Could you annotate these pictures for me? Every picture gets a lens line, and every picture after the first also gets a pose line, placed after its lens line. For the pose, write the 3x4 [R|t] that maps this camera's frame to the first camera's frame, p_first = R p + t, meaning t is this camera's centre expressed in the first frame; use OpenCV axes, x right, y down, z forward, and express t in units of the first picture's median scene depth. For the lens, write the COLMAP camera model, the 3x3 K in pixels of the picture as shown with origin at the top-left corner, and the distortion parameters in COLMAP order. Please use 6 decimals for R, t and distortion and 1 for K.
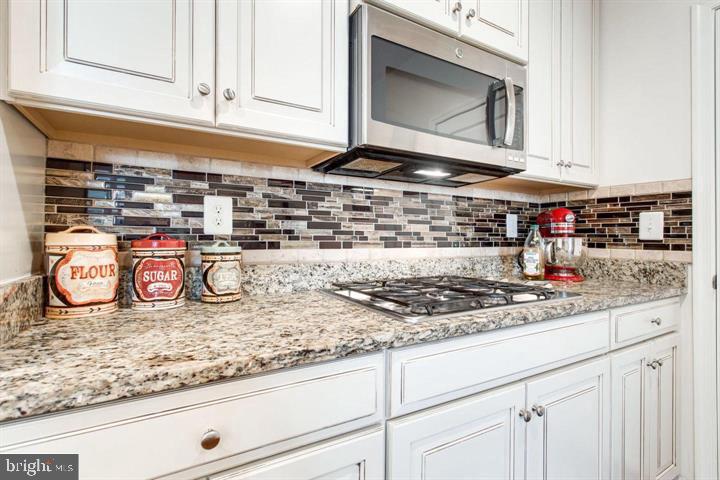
lens RADIAL K [[343.6, 0, 358.0], [0, 343.6, 236.8], [0, 0, 1]] dist [-0.001870, 0.000429]
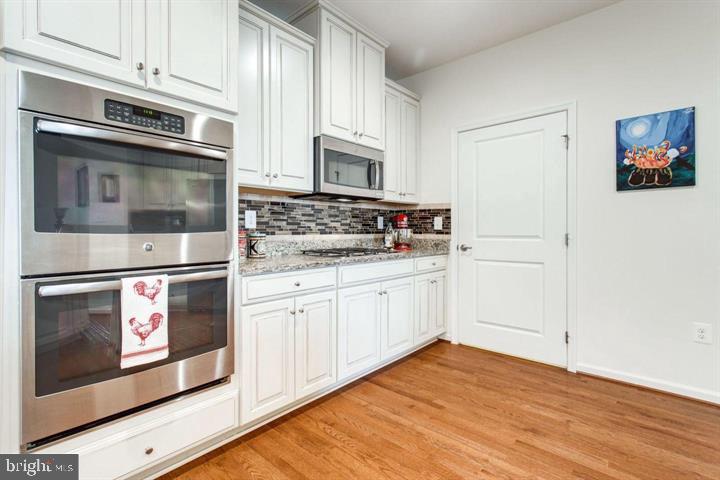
lens RADIAL K [[343.6, 0, 358.0], [0, 343.6, 236.8], [0, 0, 1]] dist [-0.001870, 0.000429]
pose [[0.947517, -0.011164, 0.319511, -0.367769], [0.002666, 0.999631, 0.027020, -0.007755], [-0.319694, -0.024750, 0.947197, -1.011196]]
